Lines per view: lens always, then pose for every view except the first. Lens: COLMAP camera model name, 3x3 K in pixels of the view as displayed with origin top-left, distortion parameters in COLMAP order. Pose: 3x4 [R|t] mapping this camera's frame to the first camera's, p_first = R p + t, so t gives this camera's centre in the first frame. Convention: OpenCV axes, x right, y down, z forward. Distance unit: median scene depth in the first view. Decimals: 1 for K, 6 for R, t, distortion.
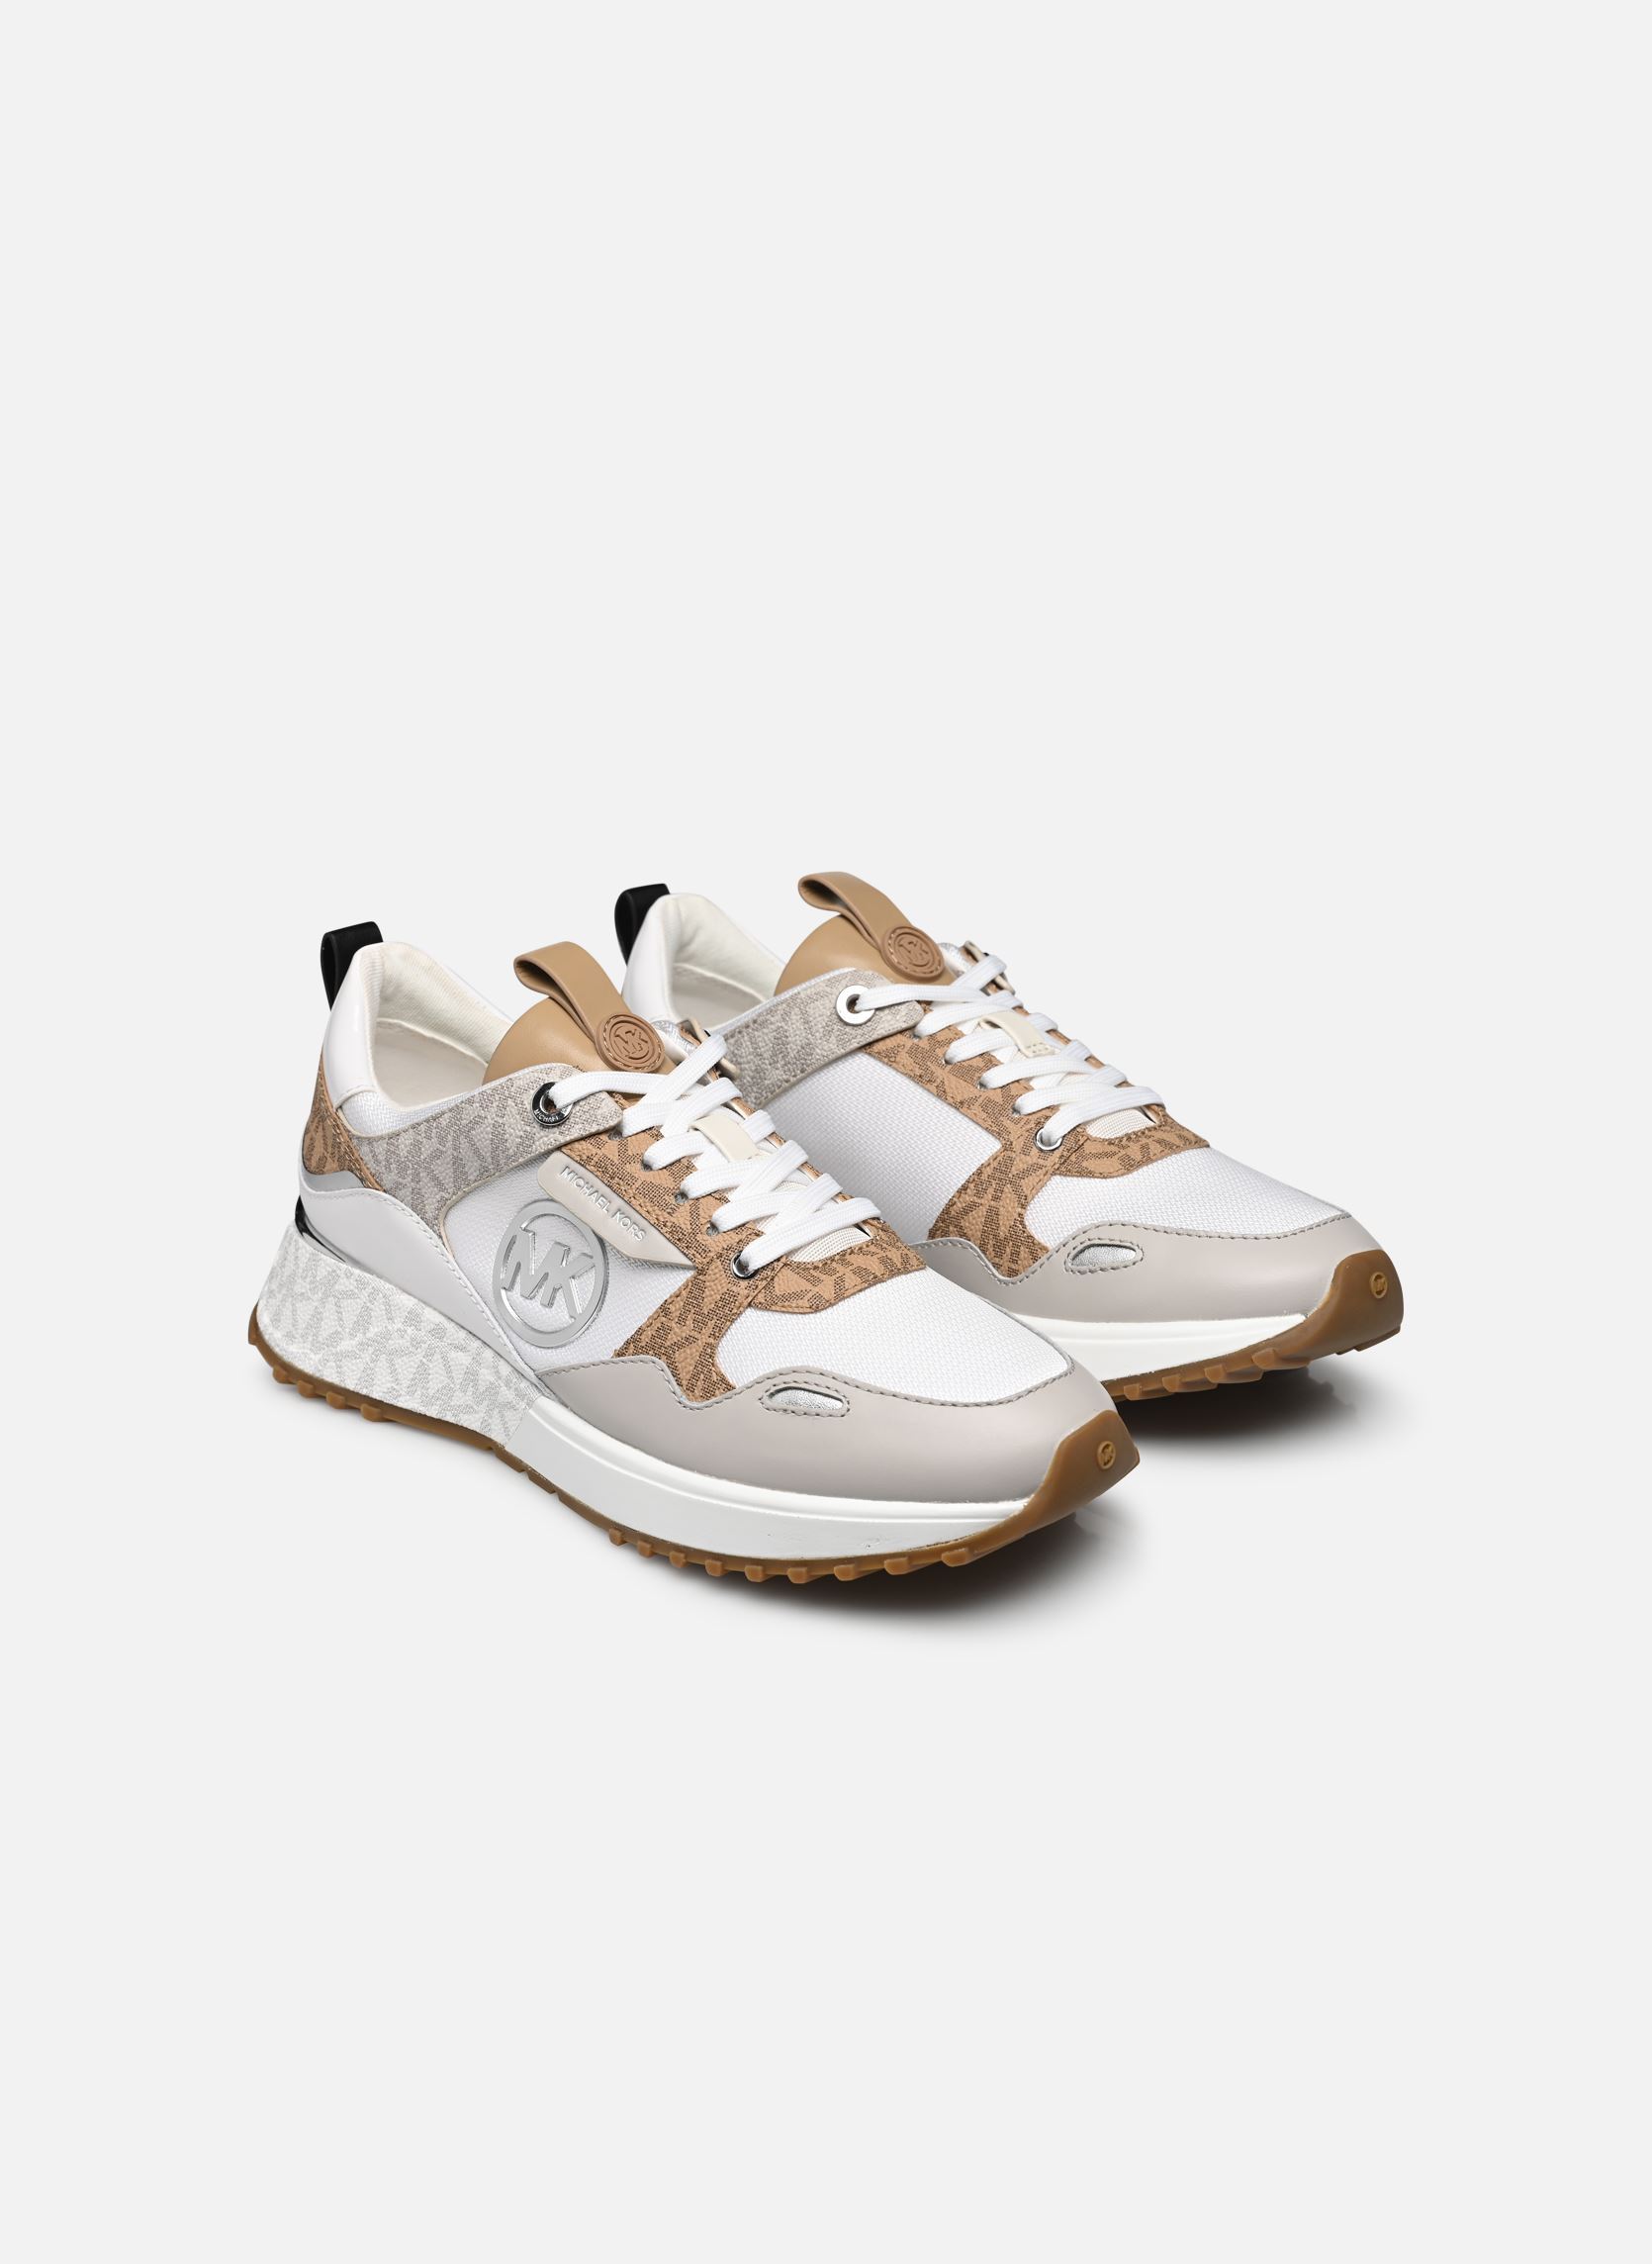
lens RADIAL K [[7502.5, 0, 825.6], [0, 7502.5, 1131.3], [0, 0, 1]] dist [-0.012017, 0.000000]
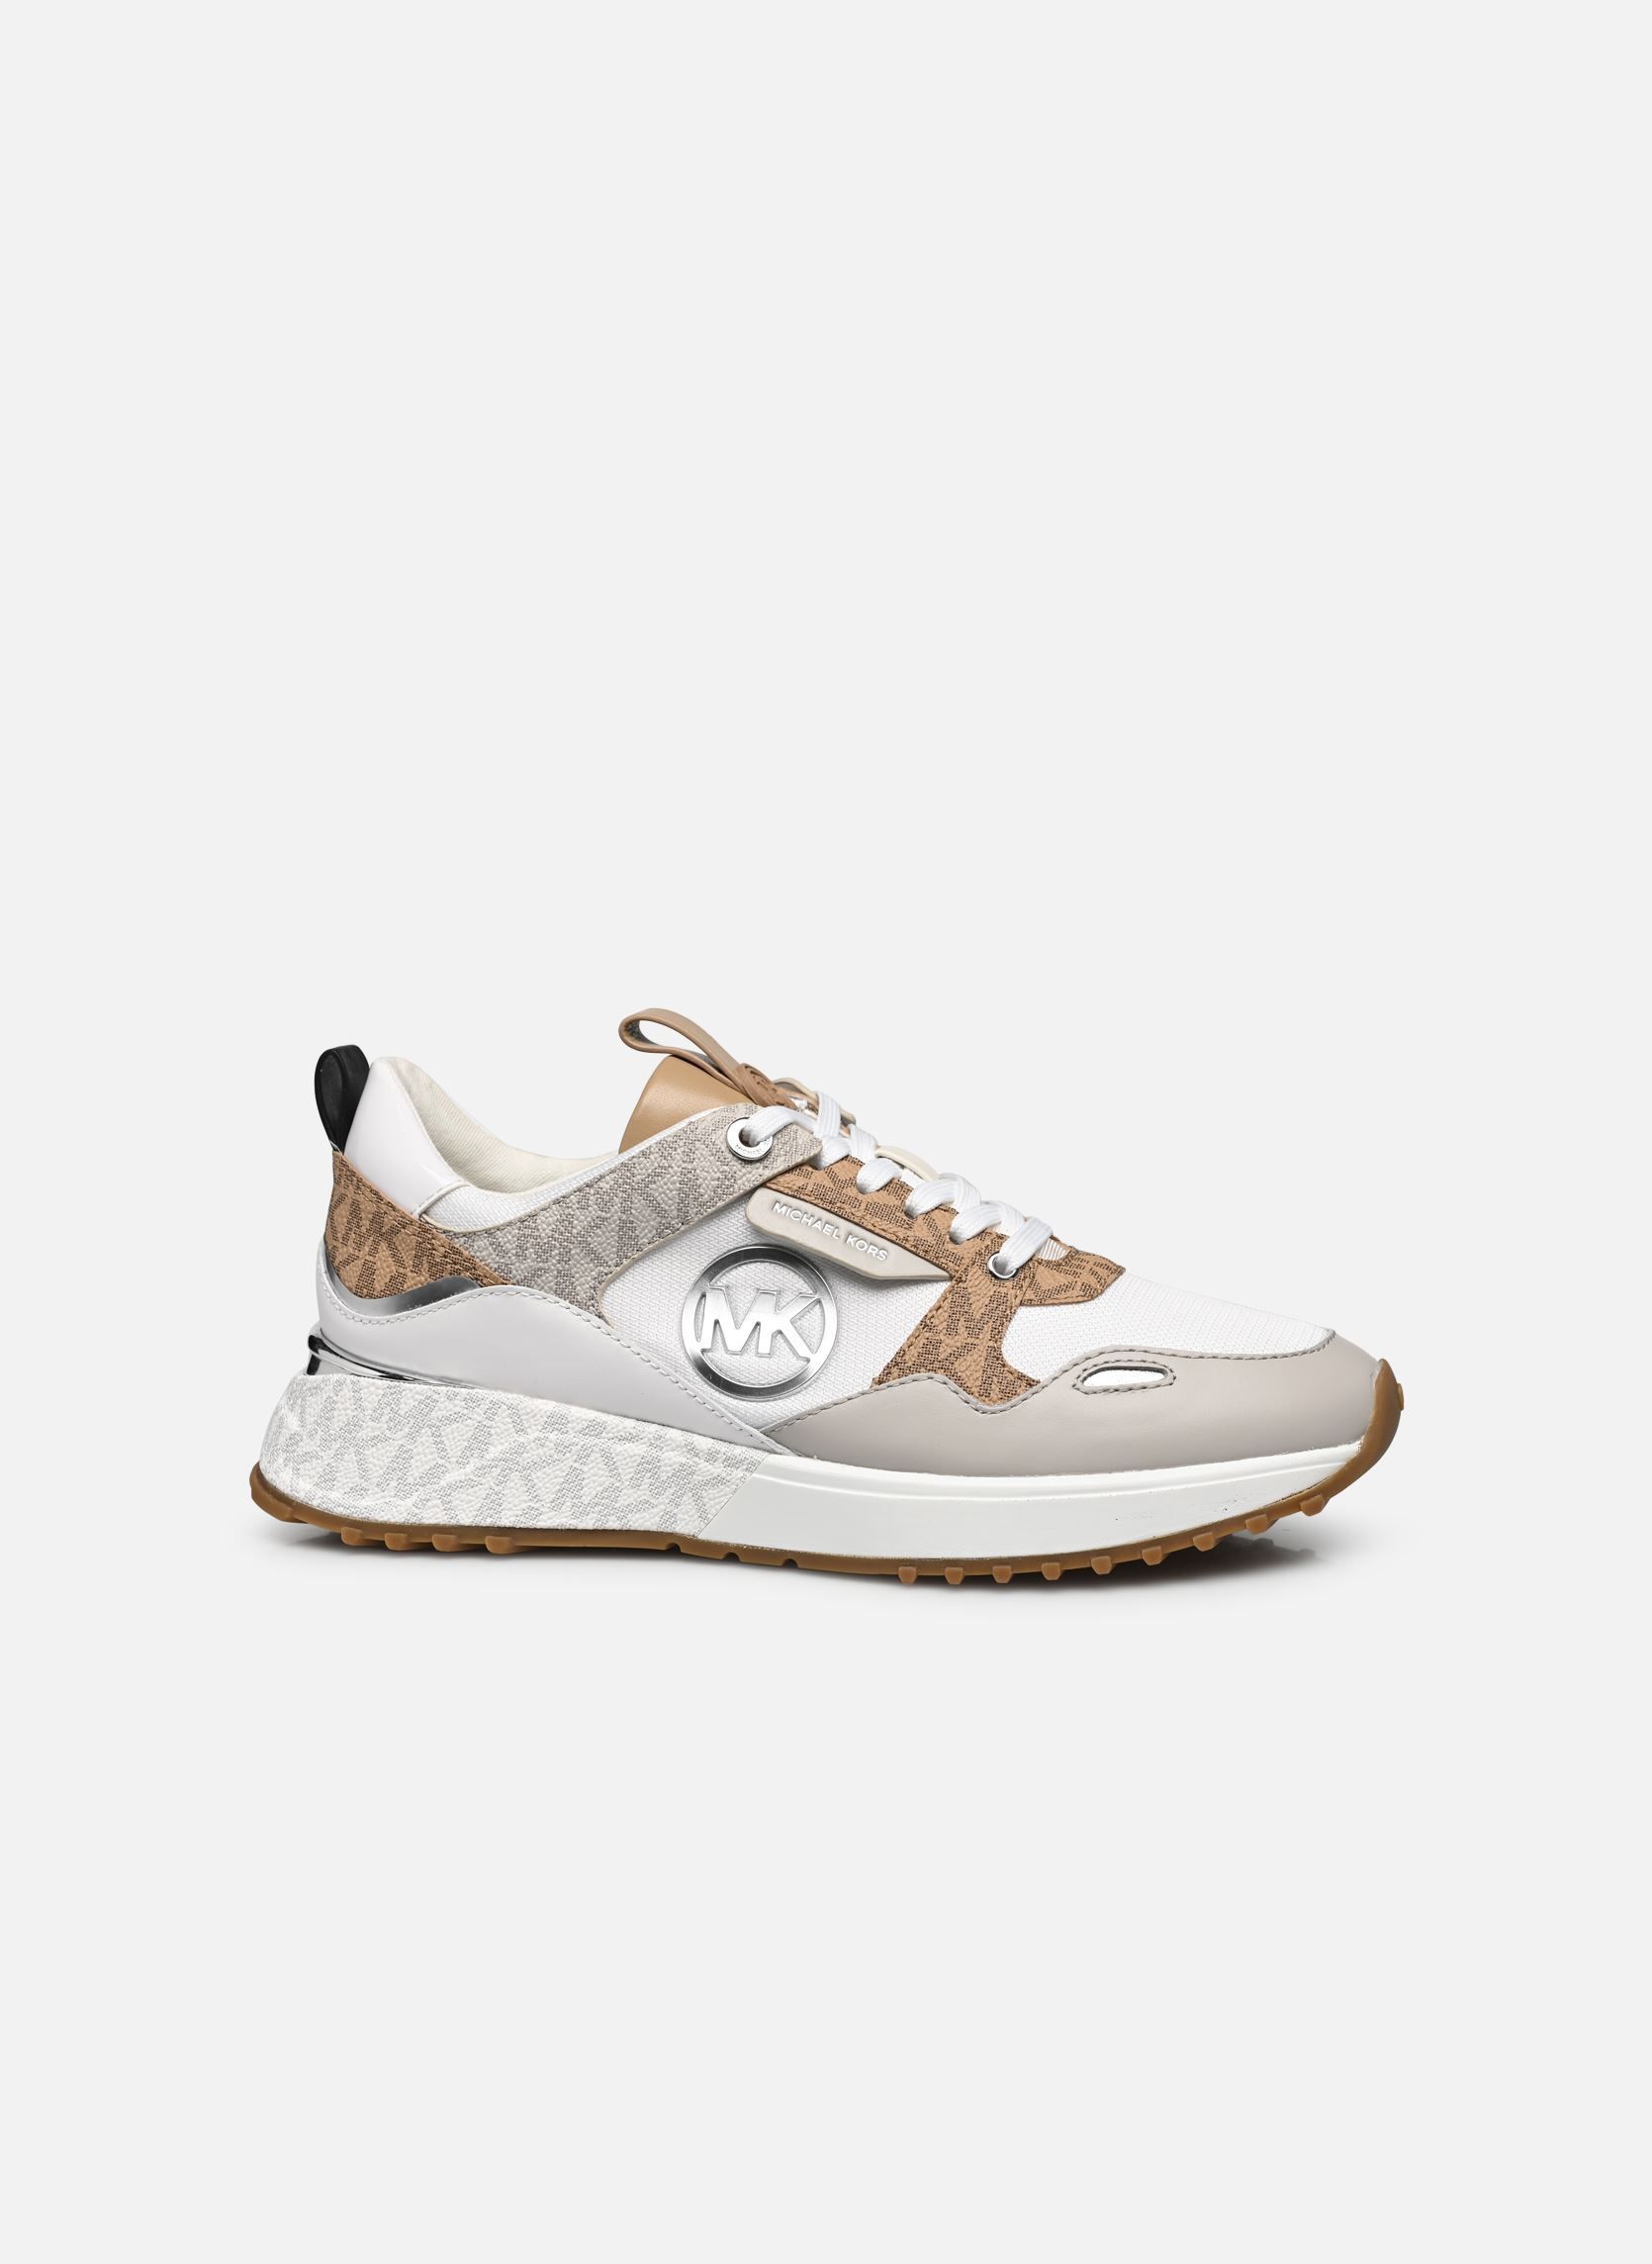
lens RADIAL K [[7502.5, 0, 826.0], [0, 7502.5, 1131.9], [0, 0, 1]] dist [-0.012017, 0.000000]
pose [[0.647913, 0.044544, 0.760411, -0.739450], [0.238589, 0.936185, -0.258132, 0.238653], [-0.723384, 0.348673, 0.595939, 0.427294]]
